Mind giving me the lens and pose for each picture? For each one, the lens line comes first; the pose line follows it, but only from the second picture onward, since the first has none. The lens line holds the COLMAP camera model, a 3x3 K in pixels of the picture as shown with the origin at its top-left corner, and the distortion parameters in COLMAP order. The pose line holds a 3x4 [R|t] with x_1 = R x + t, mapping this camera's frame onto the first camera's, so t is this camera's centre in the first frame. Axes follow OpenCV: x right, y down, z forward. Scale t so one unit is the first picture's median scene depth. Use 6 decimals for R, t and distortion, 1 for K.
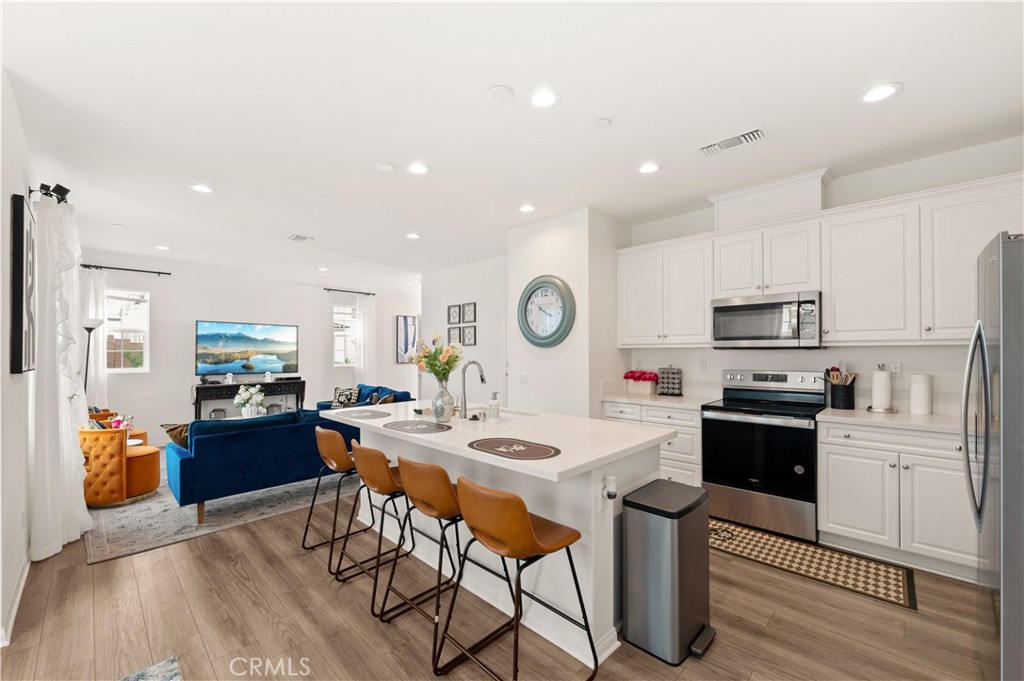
lens RADIAL K [[416.9, 0, 513.5], [0, 416.9, 345.5], [0, 0, 1]] dist [-0.004287, -0.001373]
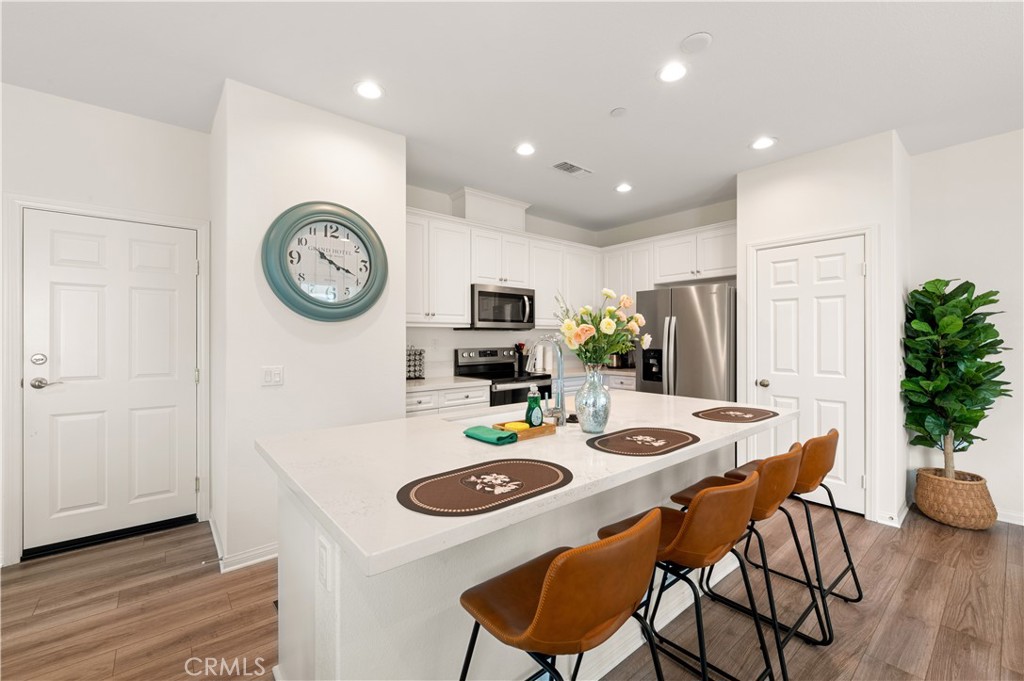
lens RADIAL K [[416.9, 0, 504.6], [0, 416.9, 338.5], [0, 0, 1]] dist [-0.004287, -0.001373]
pose [[0.109640, 0.002093, 0.993969, -0.345588], [-0.011406, 0.999935, -0.000847, 0.019207], [-0.993906, -0.011244, 0.109657, 0.466909]]
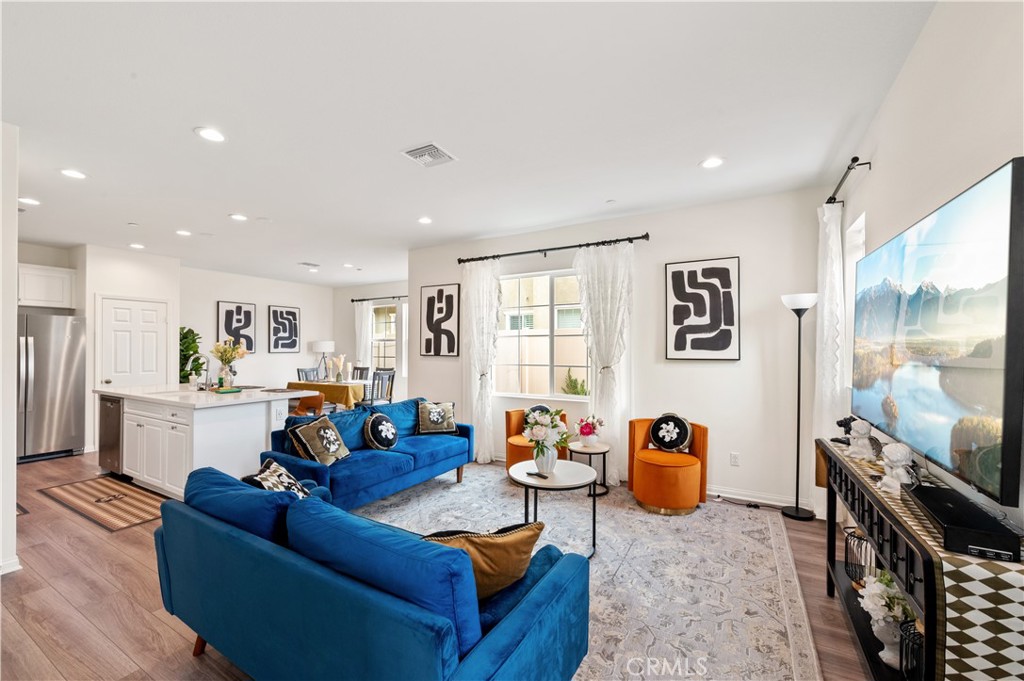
lens RADIAL K [[416.9, 0, 519.2], [0, 416.9, 345.9], [0, 0, 1]] dist [-0.004287, -0.001373]
pose [[-0.966222, -0.000744, -0.257711, -0.384343], [0.002881, 0.999902, -0.013687, 0.012214], [0.257696, -0.013967, -0.966125, 1.277171]]
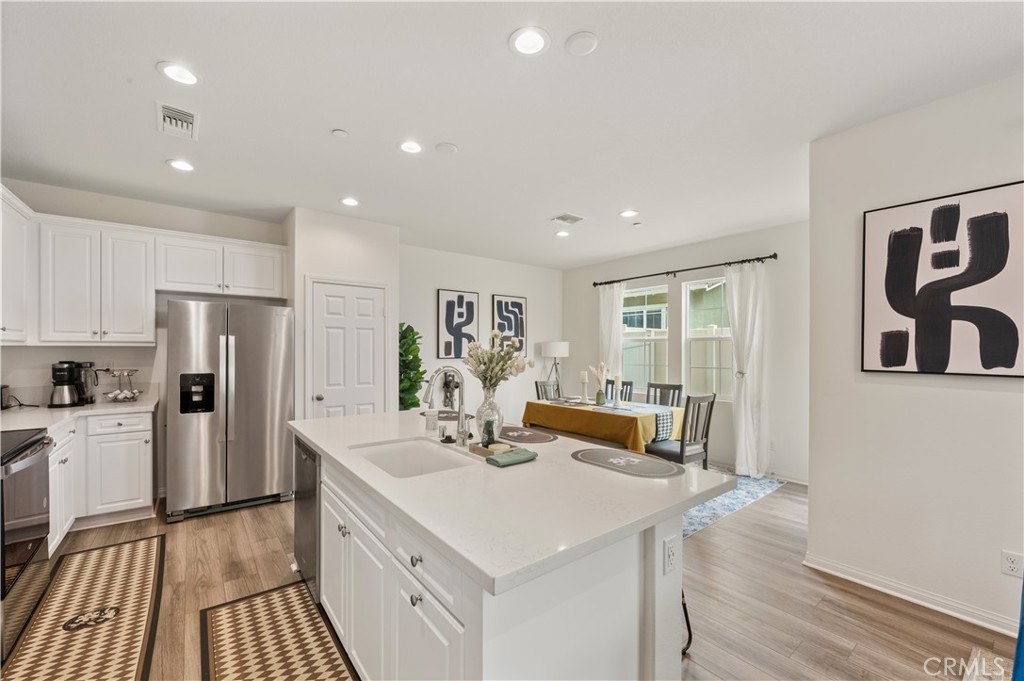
lens RADIAL K [[416.9, 0, 505.4], [0, 416.9, 353.4], [0, 0, 1]] dist [-0.004287, -0.001373]
pose [[-0.988375, -0.004150, 0.151977, -0.141619], [-0.004386, 0.999990, -0.001212, 0.005009], [-0.151971, -0.001865, -0.988383, 0.780450]]
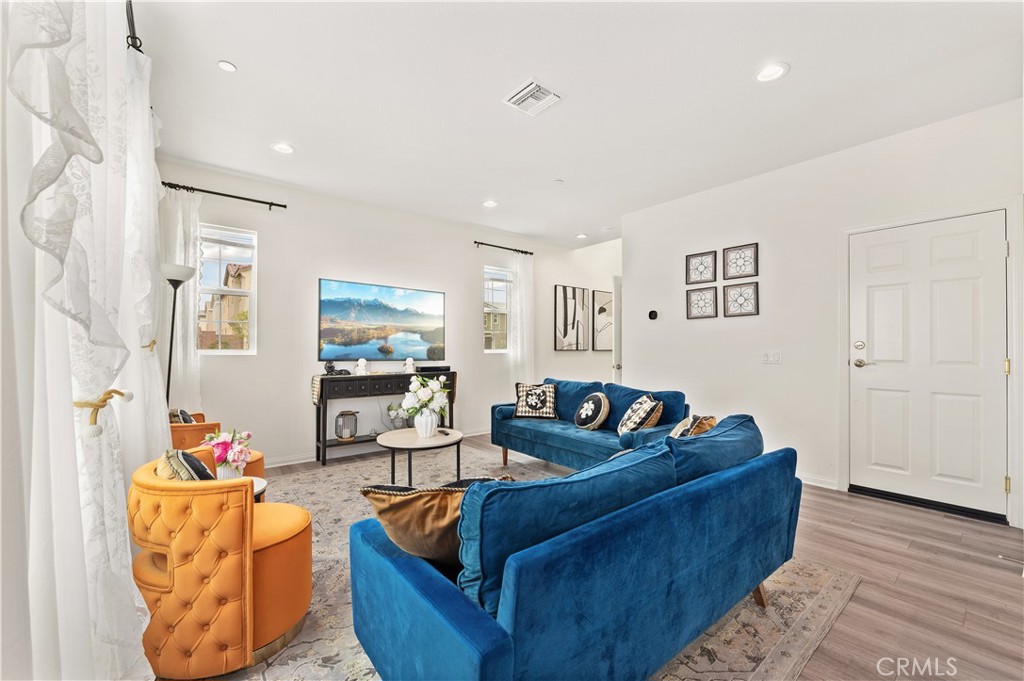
lens RADIAL K [[416.9, 0, 509.3], [0, 416.9, 341.9], [0, 0, 1]] dist [-0.004287, -0.001373]
pose [[0.992039, 0.002871, -0.125896, -0.376610], [-0.002948, 0.999996, -0.000428, 0.040375], [0.125894, 0.000796, 0.992043, 0.374162]]
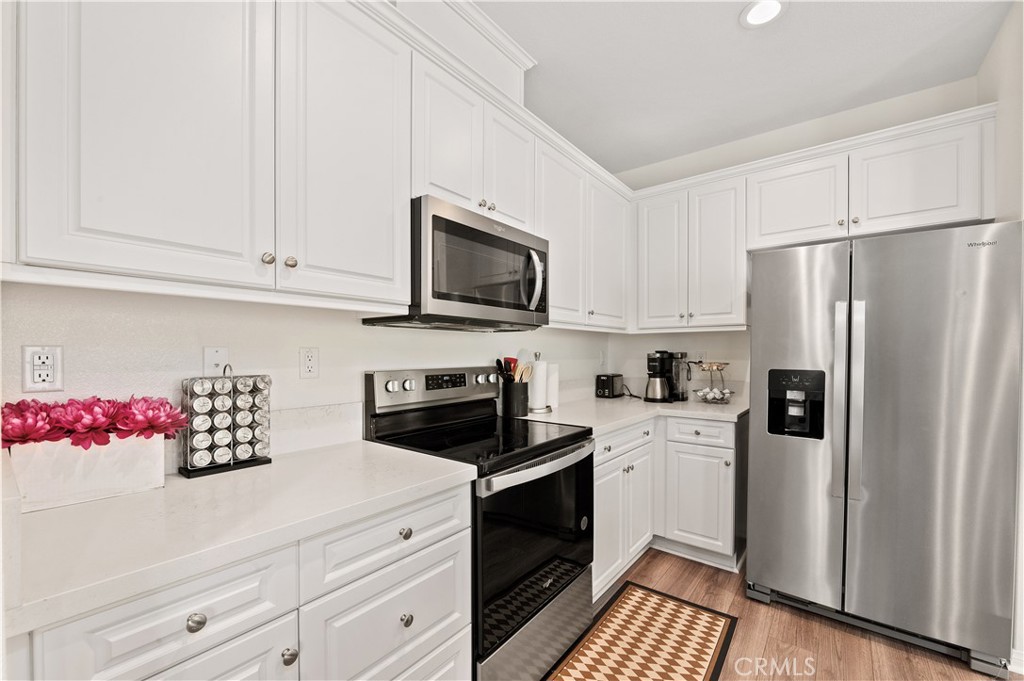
lens RADIAL K [[416.9, 0, 512.9], [0, 416.9, 358.4], [0, 0, 1]] dist [-0.004287, -0.001373]
pose [[-0.106503, -0.011388, 0.994247, 0.042798], [-0.014540, 0.999845, 0.009895, 0.023662], [-0.994206, -0.013402, -0.106652, 0.555805]]
